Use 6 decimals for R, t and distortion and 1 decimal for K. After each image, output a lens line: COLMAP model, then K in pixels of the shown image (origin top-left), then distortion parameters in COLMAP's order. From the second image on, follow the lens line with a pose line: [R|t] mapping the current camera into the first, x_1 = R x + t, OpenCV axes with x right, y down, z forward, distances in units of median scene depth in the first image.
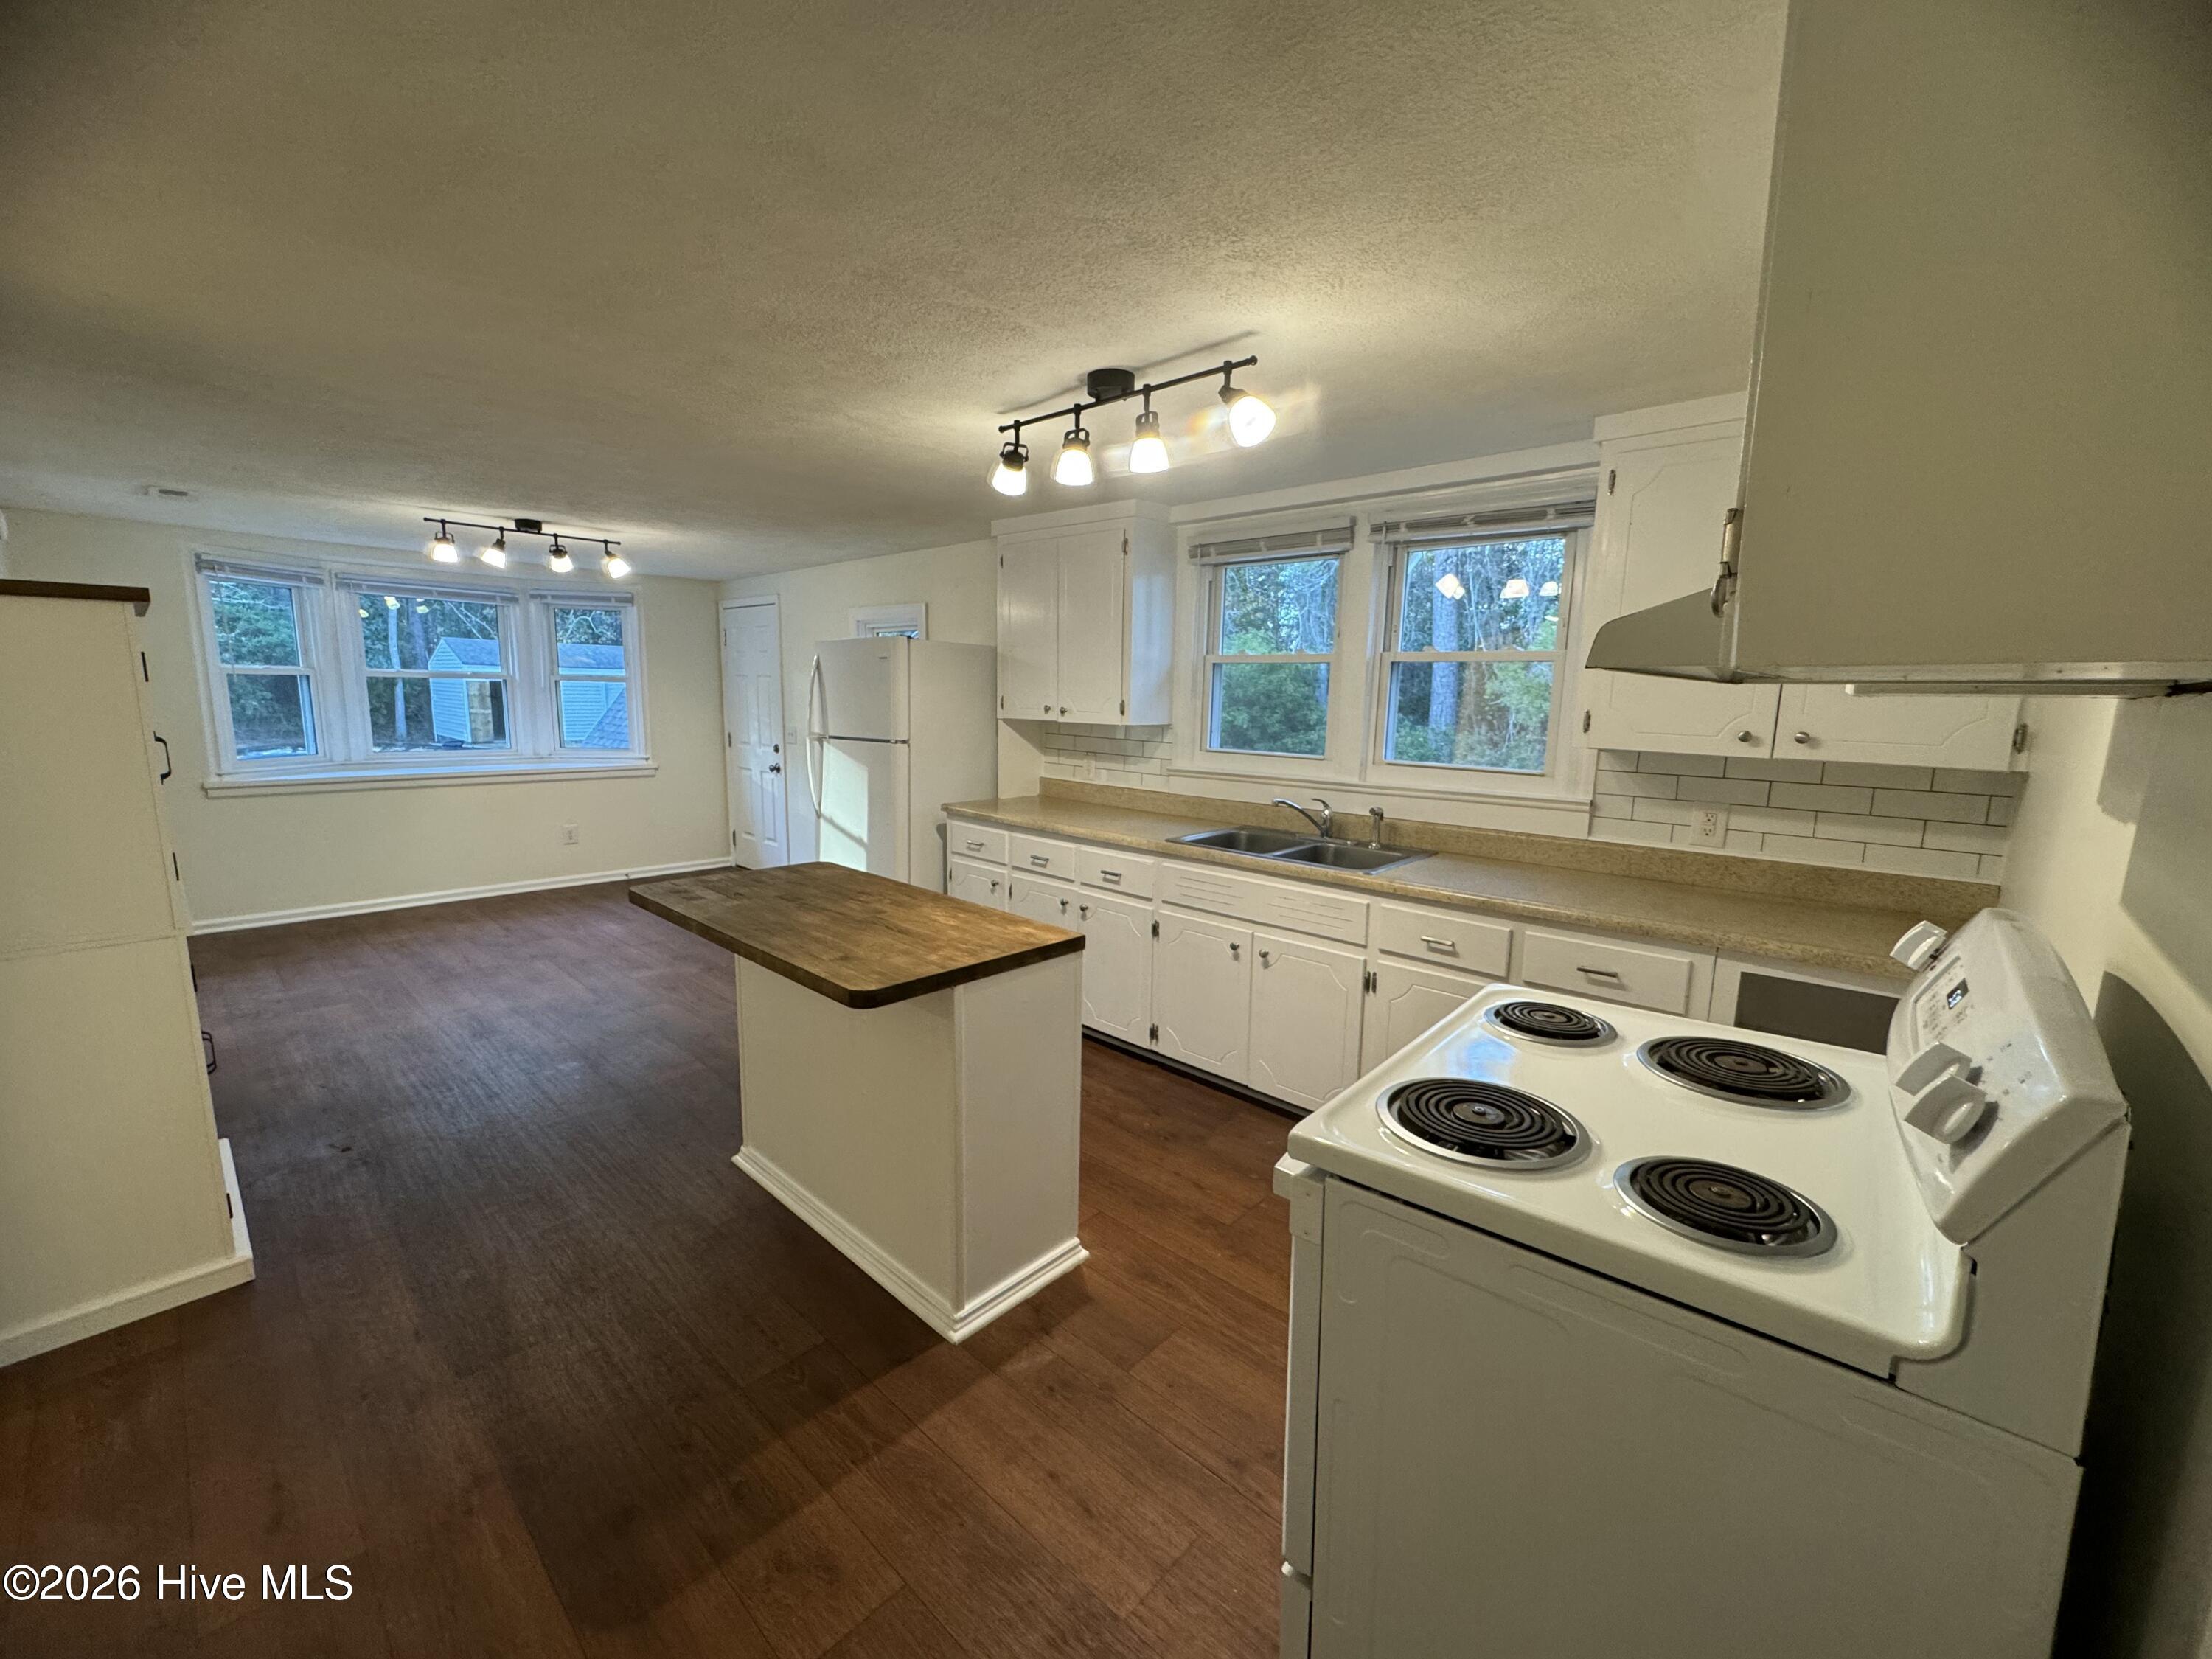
lens RADIAL K [[884.0, 0, 1096.1], [0, 884.0, 823.2], [0, 0, 1]] dist [-0.001909, -0.000440]
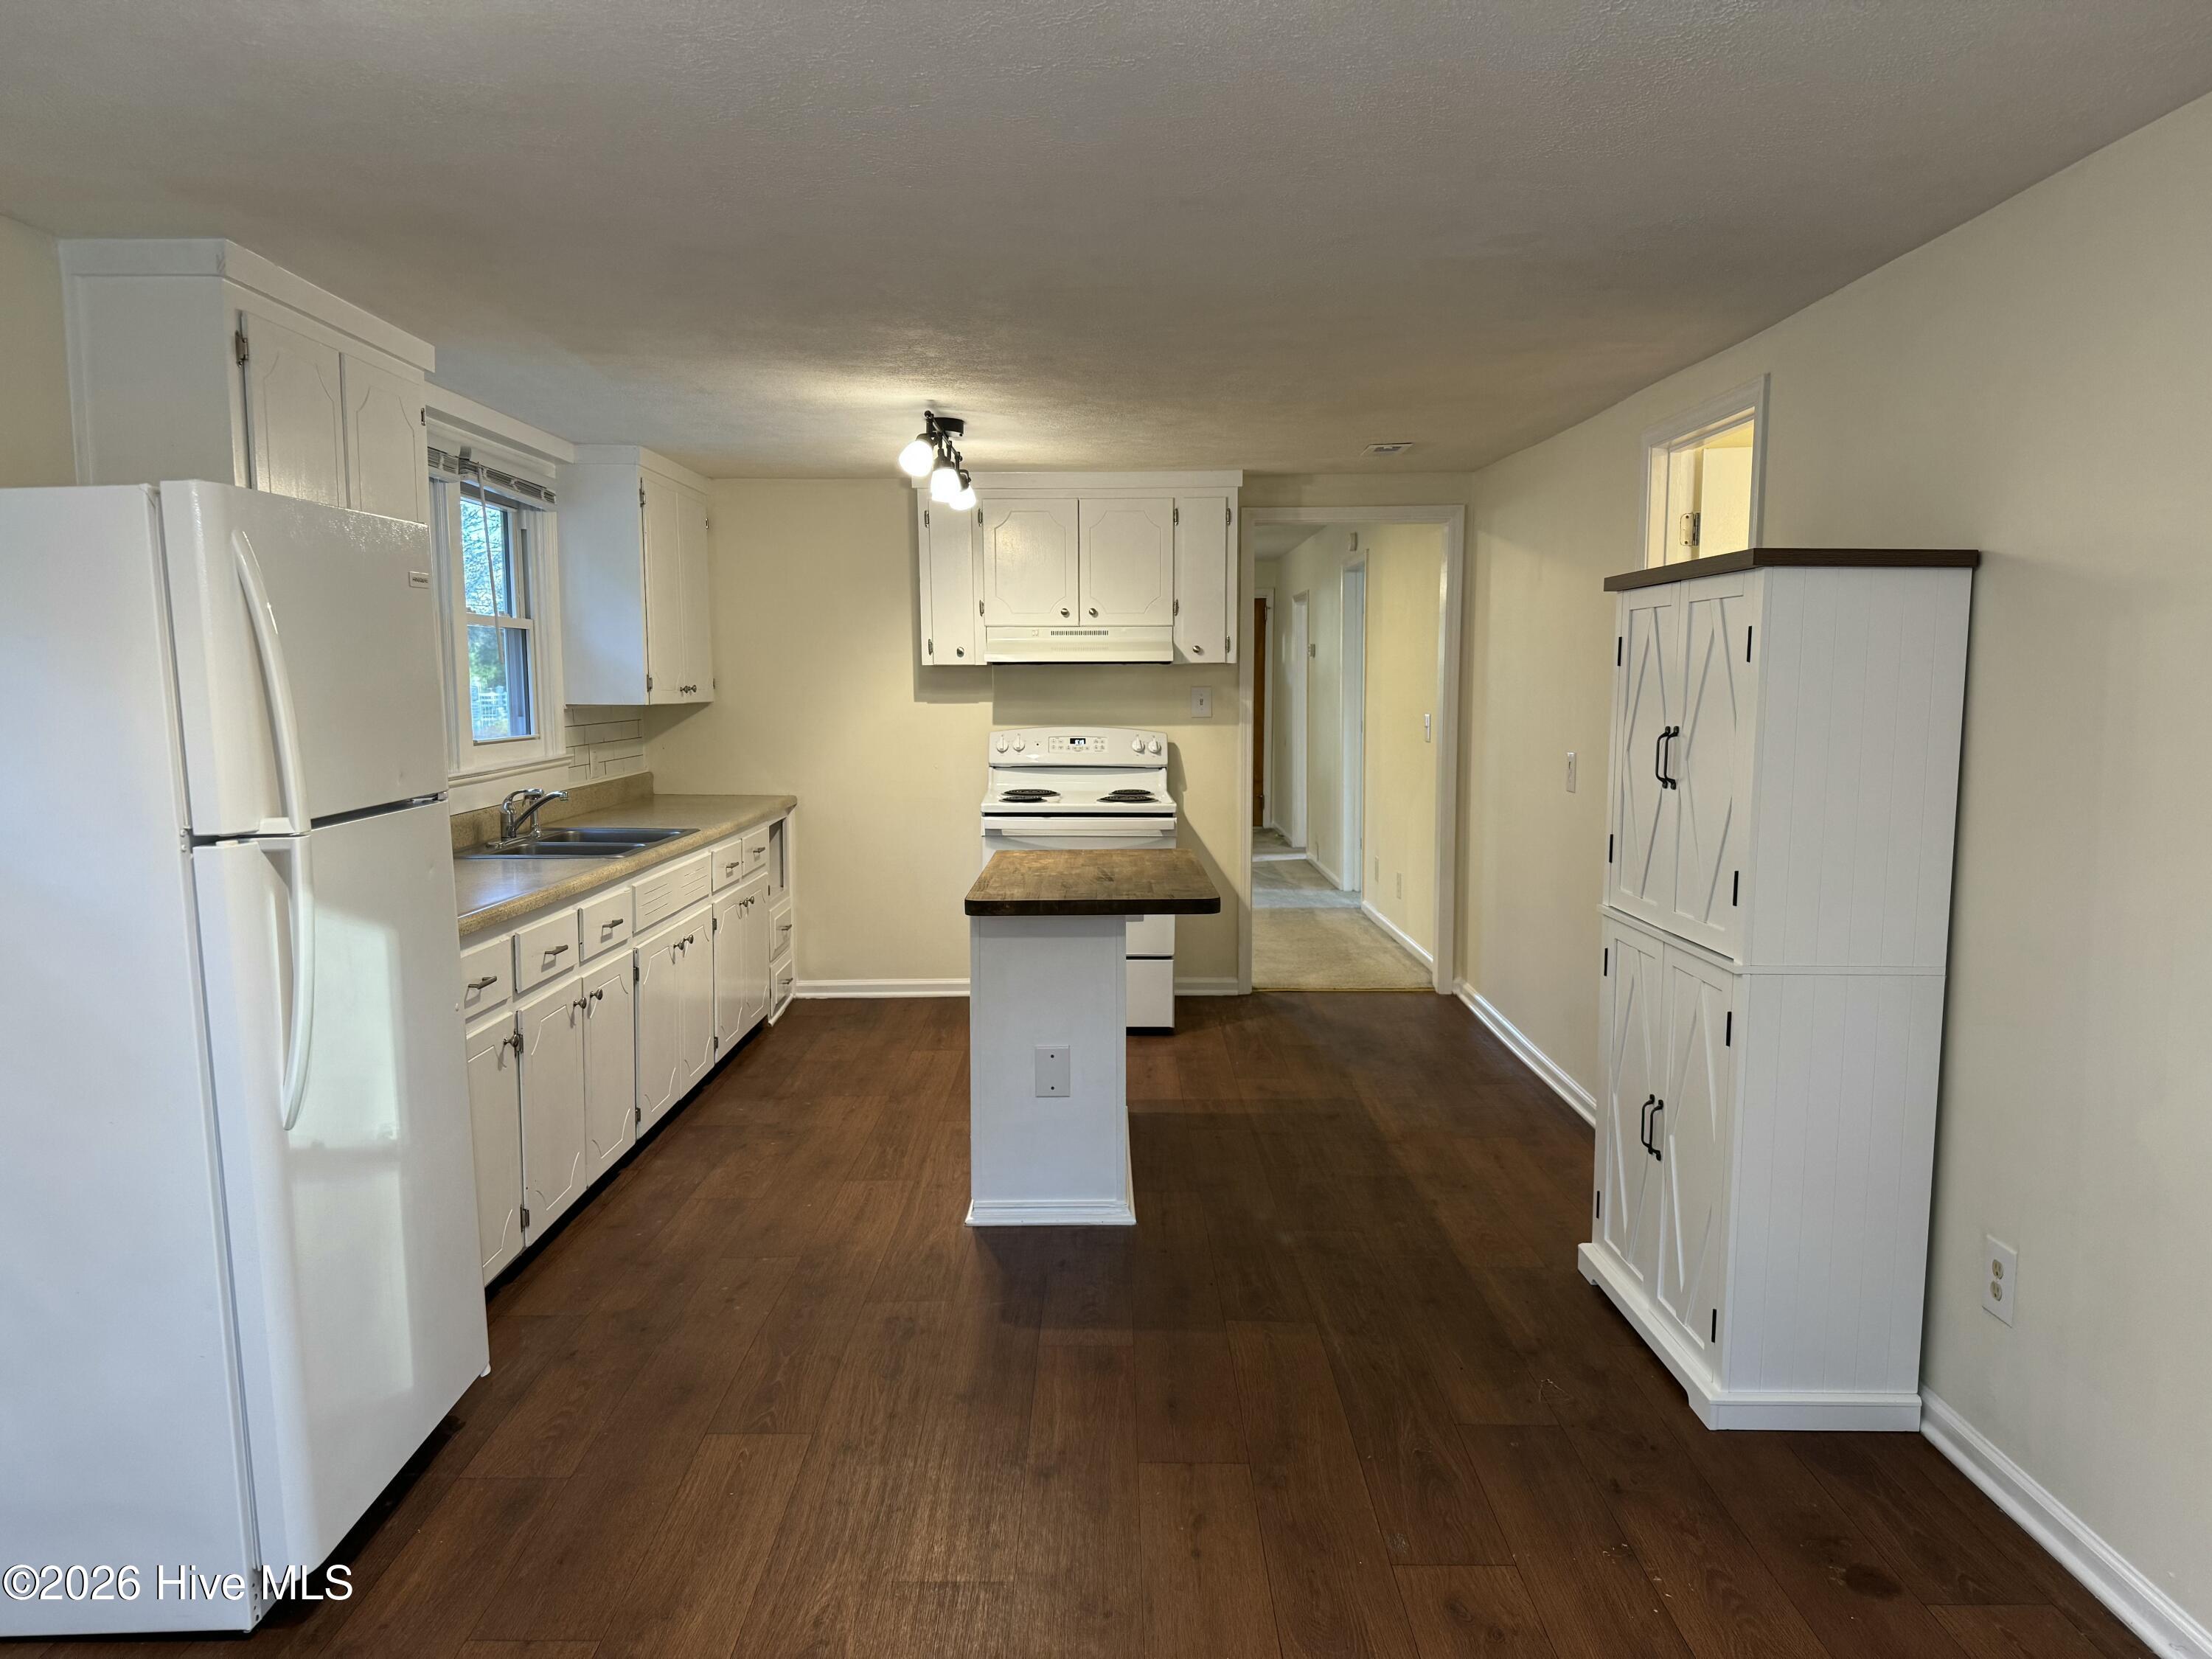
lens RADIAL K [[1545.4, 0, 1100.2], [0, 1545.4, 843.2], [0, 0, 1]] dist [0.066889, -0.002514]
pose [[-0.681571, -0.097167, 0.725273, -1.298979], [0.097095, 0.970372, 0.221248, -0.277302], [-0.725282, 0.221217, -0.651942, 1.736304]]
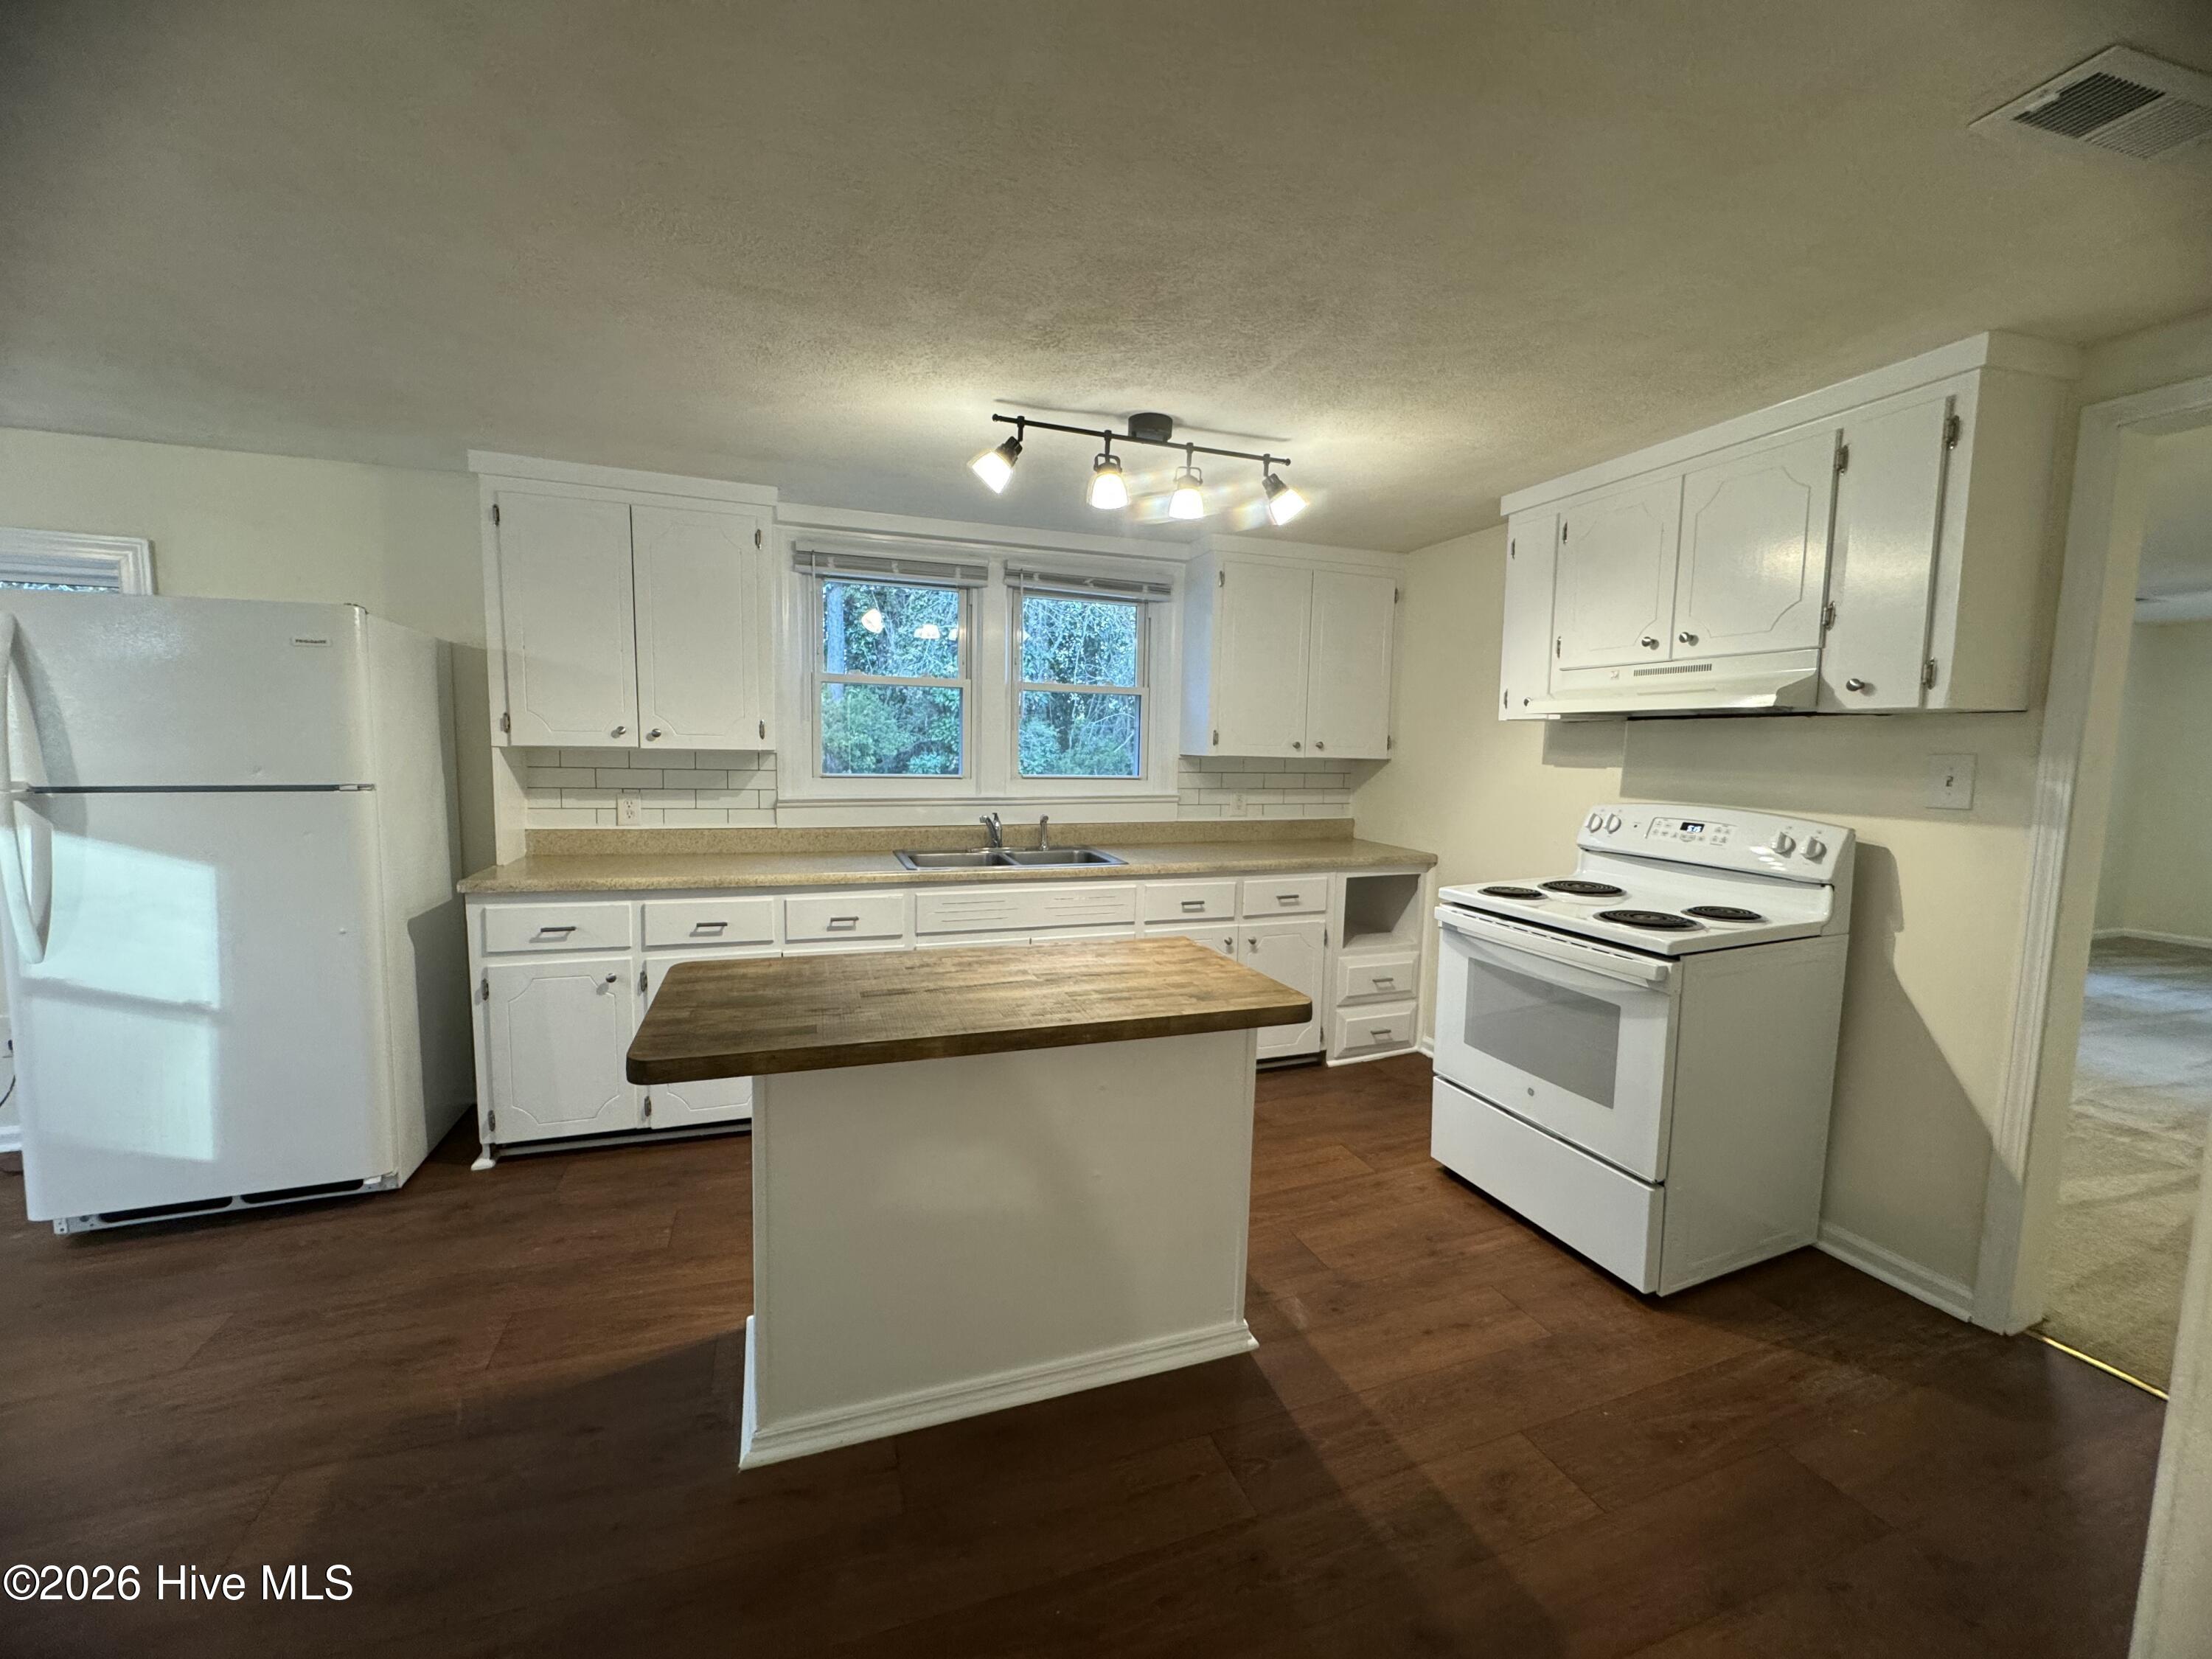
lens RADIAL K [[884.0, 0, 1104.2], [0, 884.0, 825.5], [0, 0, 1]] dist [-0.001909, -0.000440]
pose [[0.456514, -0.092758, 0.884868, -0.717905], [0.120076, 0.991875, 0.042027, -0.046205], [-0.881576, 0.087066, 0.463943, 0.418469]]
